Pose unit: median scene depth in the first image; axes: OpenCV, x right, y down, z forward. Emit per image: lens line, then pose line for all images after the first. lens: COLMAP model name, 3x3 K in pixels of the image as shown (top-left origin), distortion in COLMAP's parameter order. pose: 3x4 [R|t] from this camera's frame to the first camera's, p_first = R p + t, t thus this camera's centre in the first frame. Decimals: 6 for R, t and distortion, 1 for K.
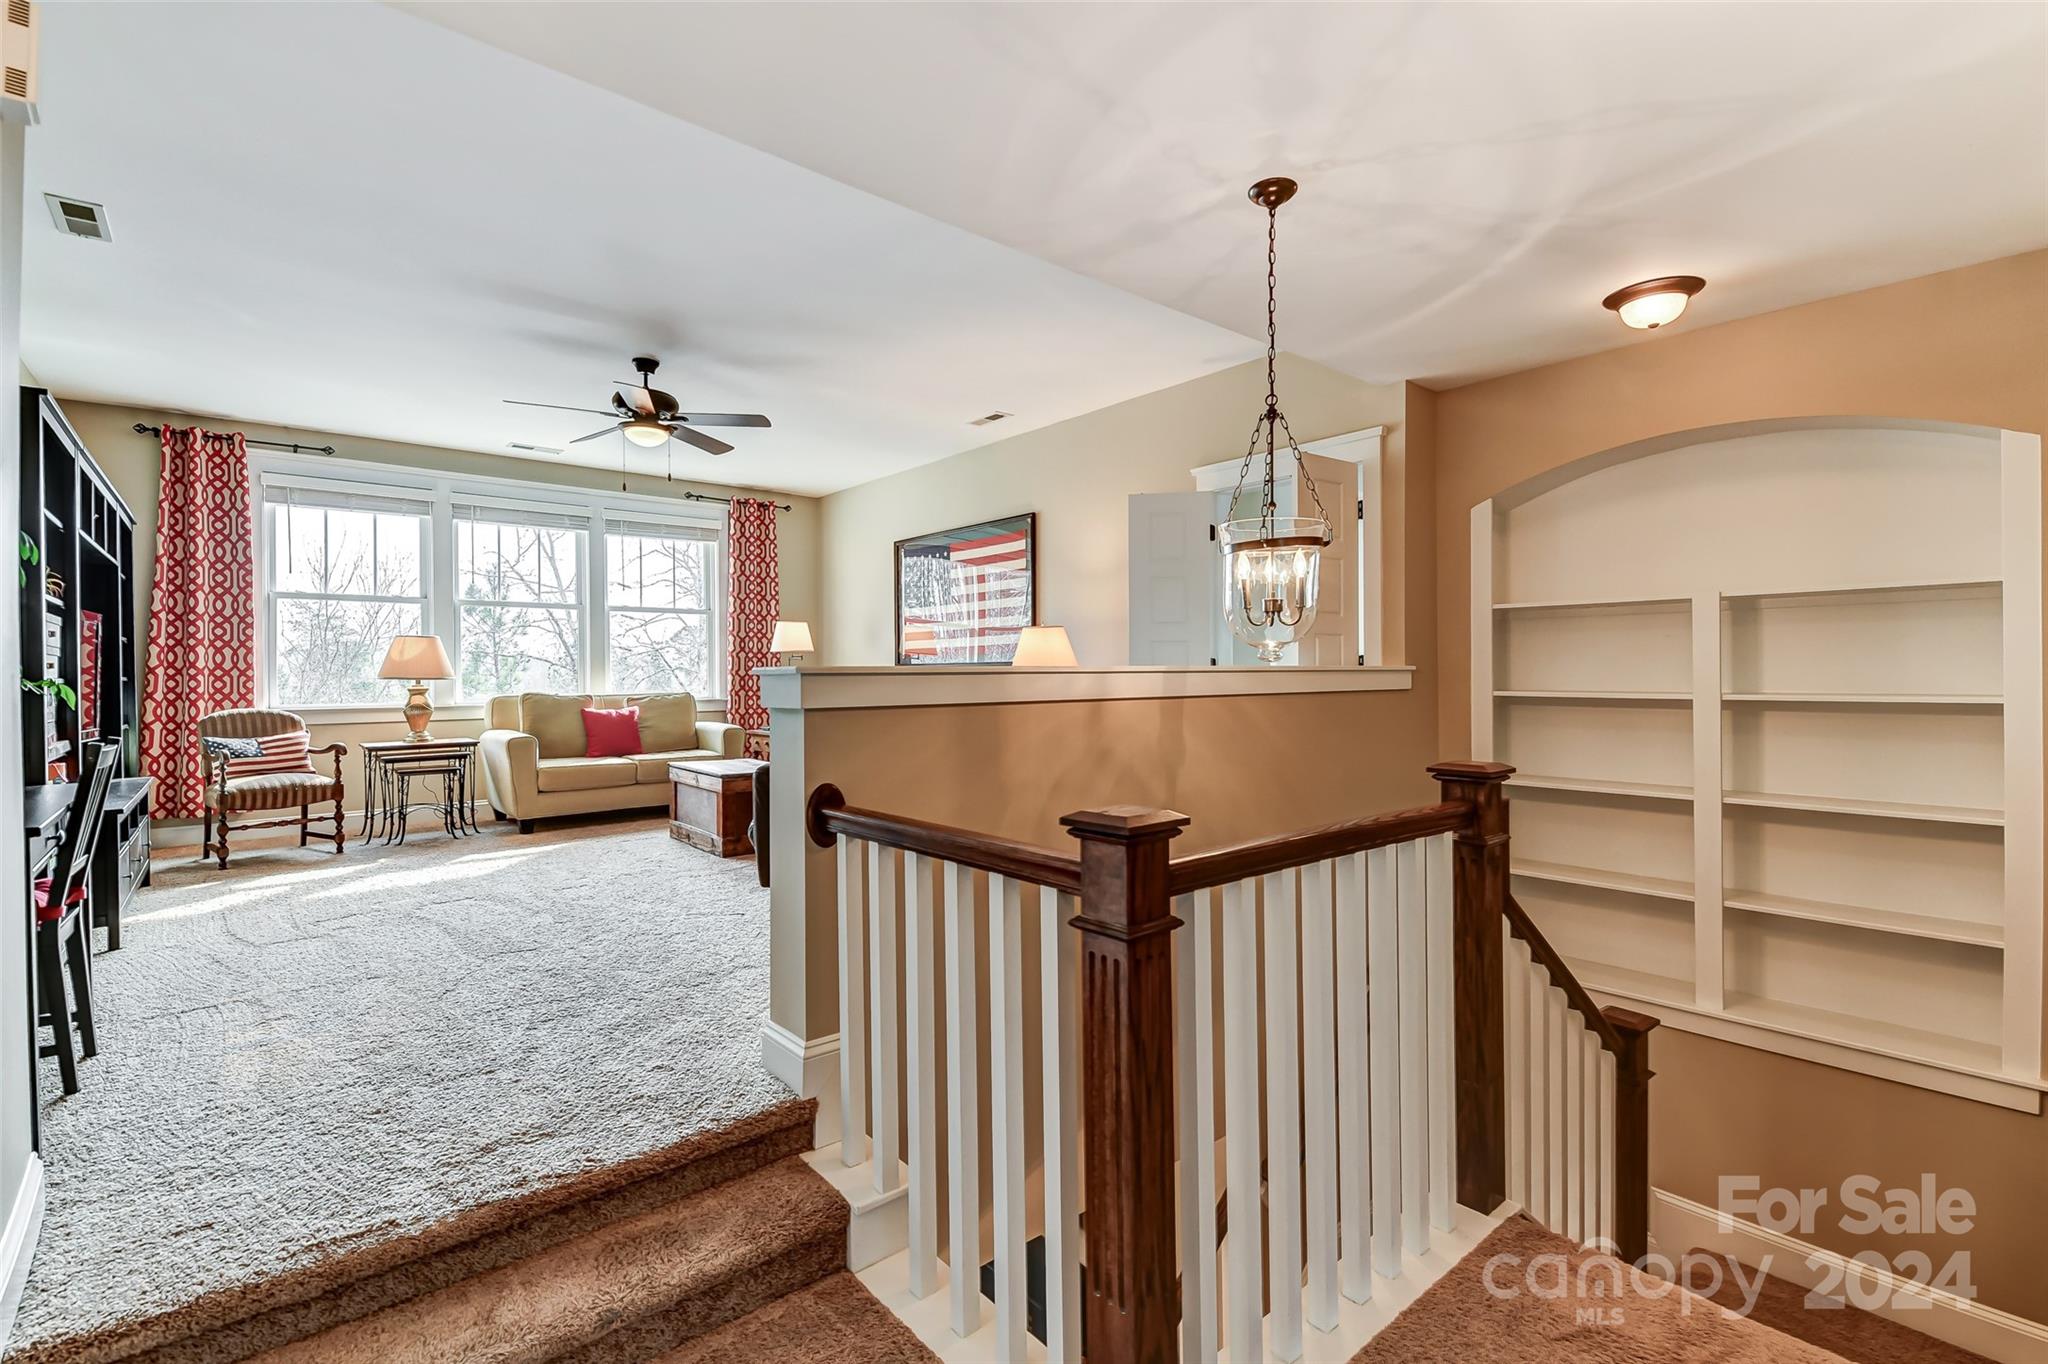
lens RADIAL K [[890.2, 0, 1018.9], [0, 890.2, 677.7], [0, 0, 1]] dist [-0.011651, -0.003990]
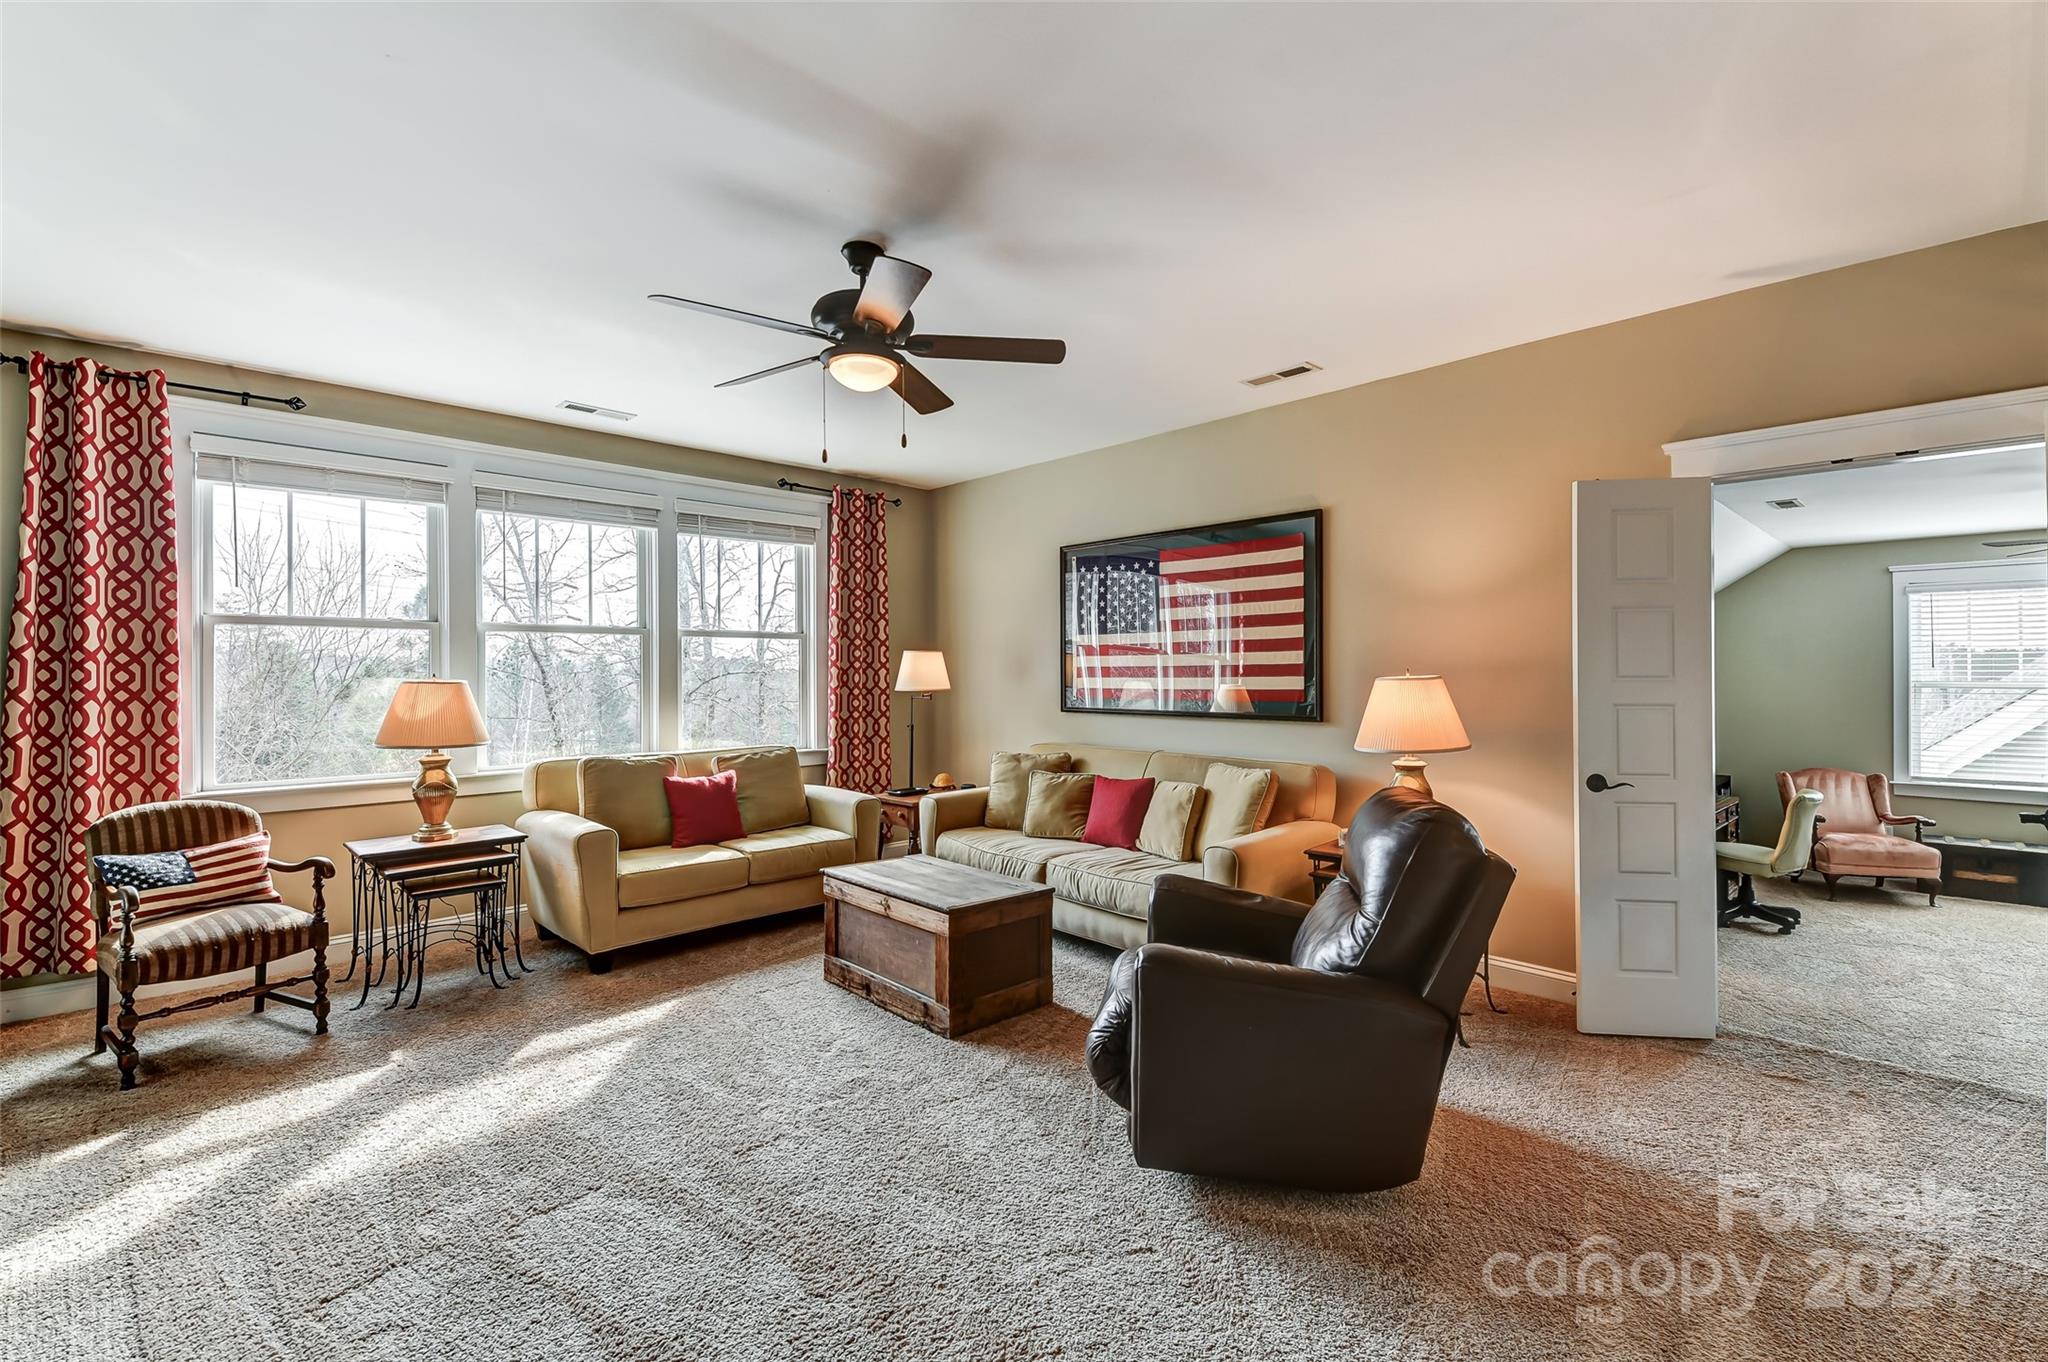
lens RADIAL K [[890.2, 0, 1030.3], [0, 890.2, 678.4], [0, 0, 1]] dist [-0.011651, -0.003990]
pose [[0.998223, 0.000674, 0.059589, -0.284056], [-0.000467, 0.999994, -0.003487, -0.049835], [-0.059591, 0.003453, 0.998217, 0.320447]]
